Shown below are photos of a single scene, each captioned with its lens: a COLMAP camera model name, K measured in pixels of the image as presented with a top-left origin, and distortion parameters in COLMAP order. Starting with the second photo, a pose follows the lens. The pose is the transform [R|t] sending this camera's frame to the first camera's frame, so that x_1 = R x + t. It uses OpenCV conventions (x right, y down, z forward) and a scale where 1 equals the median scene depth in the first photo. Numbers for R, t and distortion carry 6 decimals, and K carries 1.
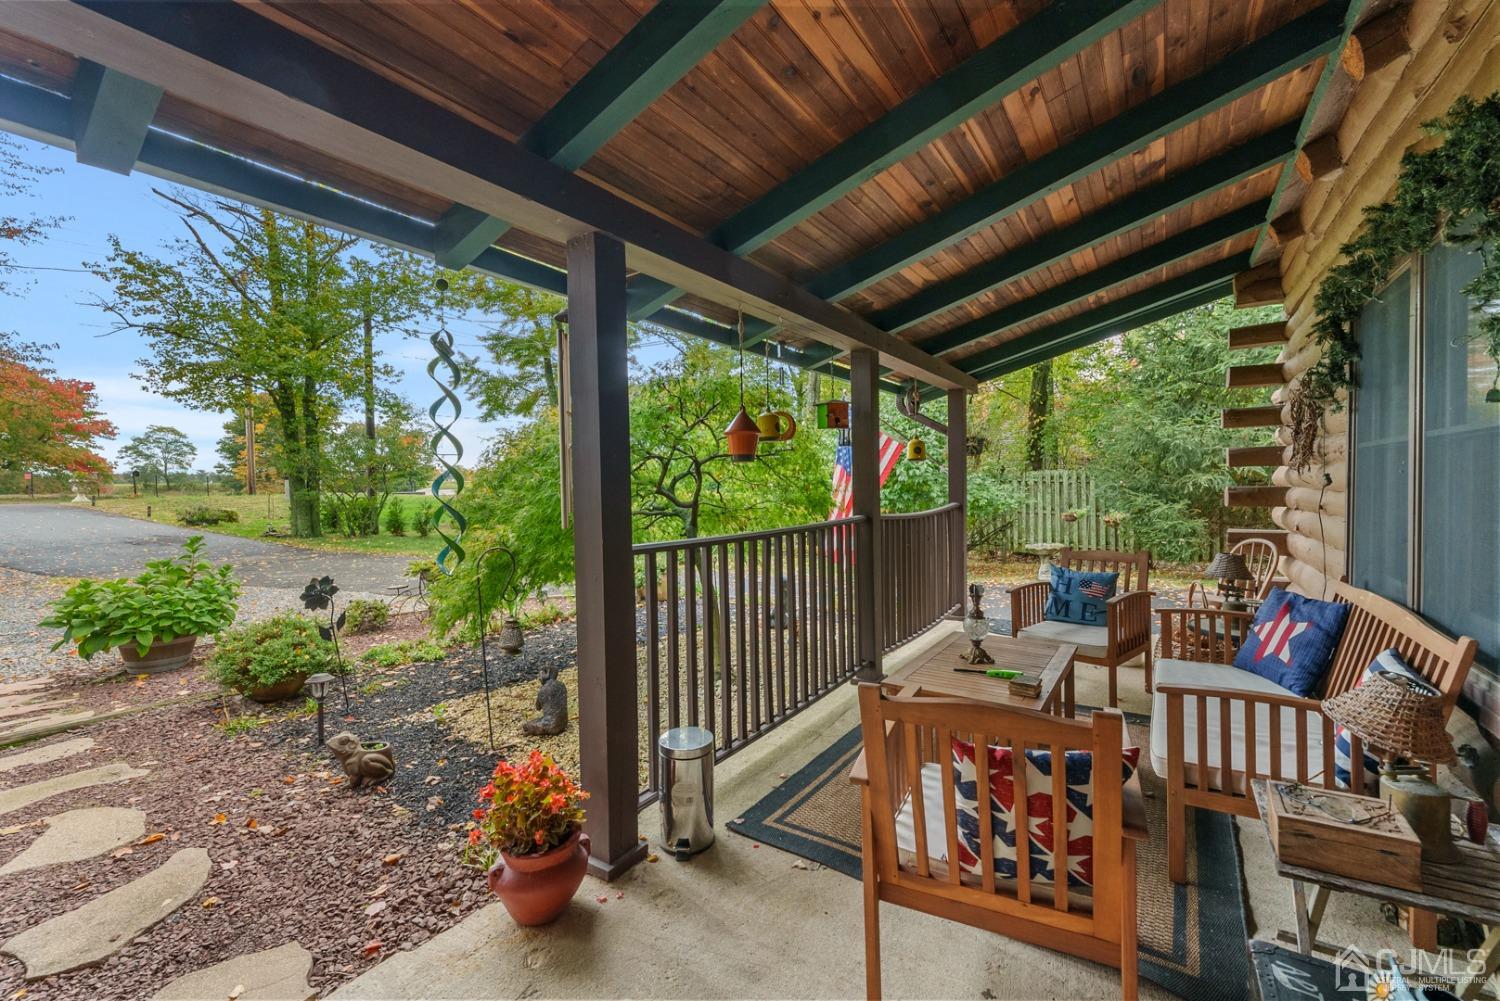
lens RADIAL K [[603.4, 0, 750.0], [0, 603.4, 500.5], [0, 0, 1]] dist [0.000613, -0.000031]
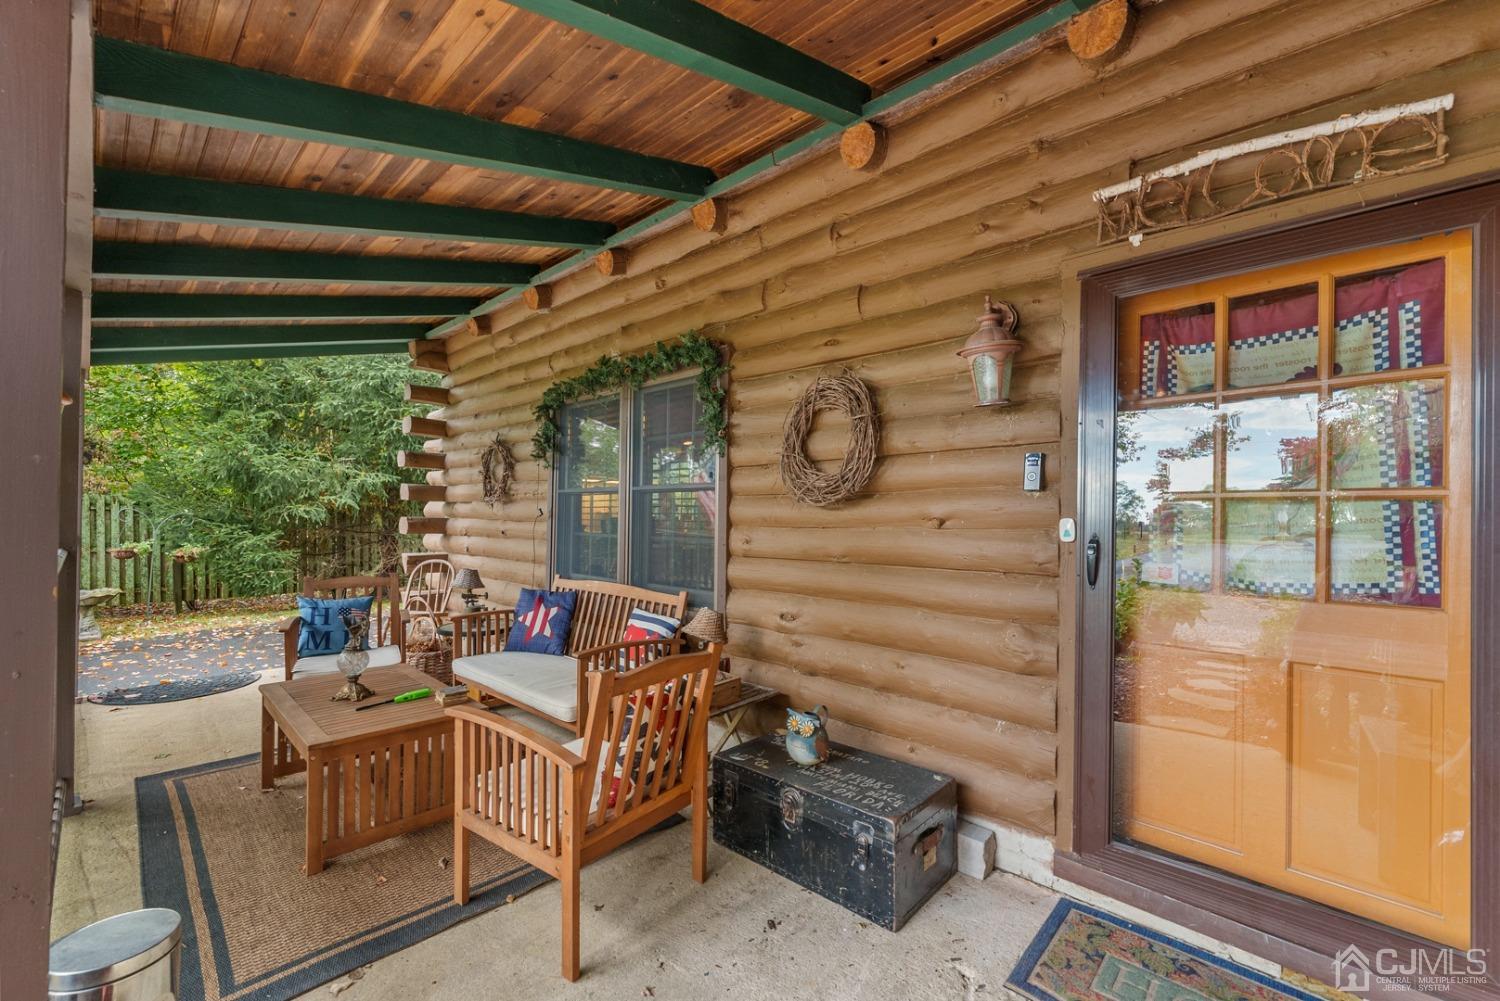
lens RADIAL K [[619.9, 0, 745.2], [0, 619.9, 514.3], [0, 0, 1]] dist [-0.000833, -0.000035]
pose [[0.158187, 0.026574, 0.987052, -0.340588], [0.006708, 0.999586, -0.027986, 0.011828], [-0.987386, 0.011048, 0.157943, 0.189399]]
